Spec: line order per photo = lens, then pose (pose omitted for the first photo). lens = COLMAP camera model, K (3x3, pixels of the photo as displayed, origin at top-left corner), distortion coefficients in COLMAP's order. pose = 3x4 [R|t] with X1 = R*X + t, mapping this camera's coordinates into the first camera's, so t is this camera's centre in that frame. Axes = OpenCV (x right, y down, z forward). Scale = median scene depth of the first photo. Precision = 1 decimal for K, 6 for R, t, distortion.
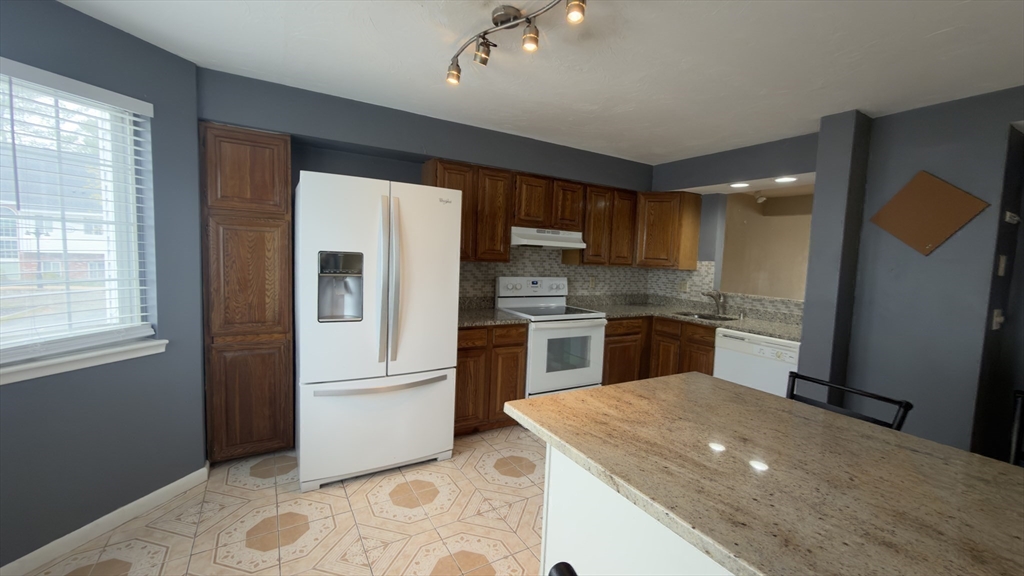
lens RADIAL K [[407.3, 0, 512.0], [0, 407.3, 288.0], [0, 0, 1]] dist [0.000500, 0.000096]
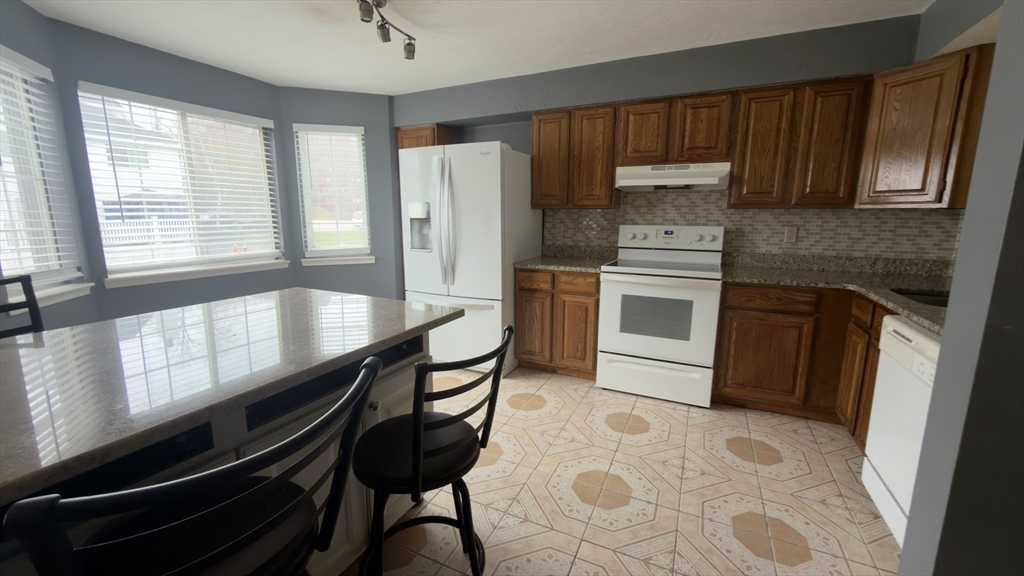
lens RADIAL K [[407.3, 0, 512.0], [0, 407.3, 288.0], [0, 0, 1]] dist [0.000500, 0.000096]
pose [[0.553594, 0.110081, -0.825479, 0.640680], [-0.045744, 0.993748, 0.101843, 0.032609], [0.831529, -0.018619, 0.555169, 0.305373]]
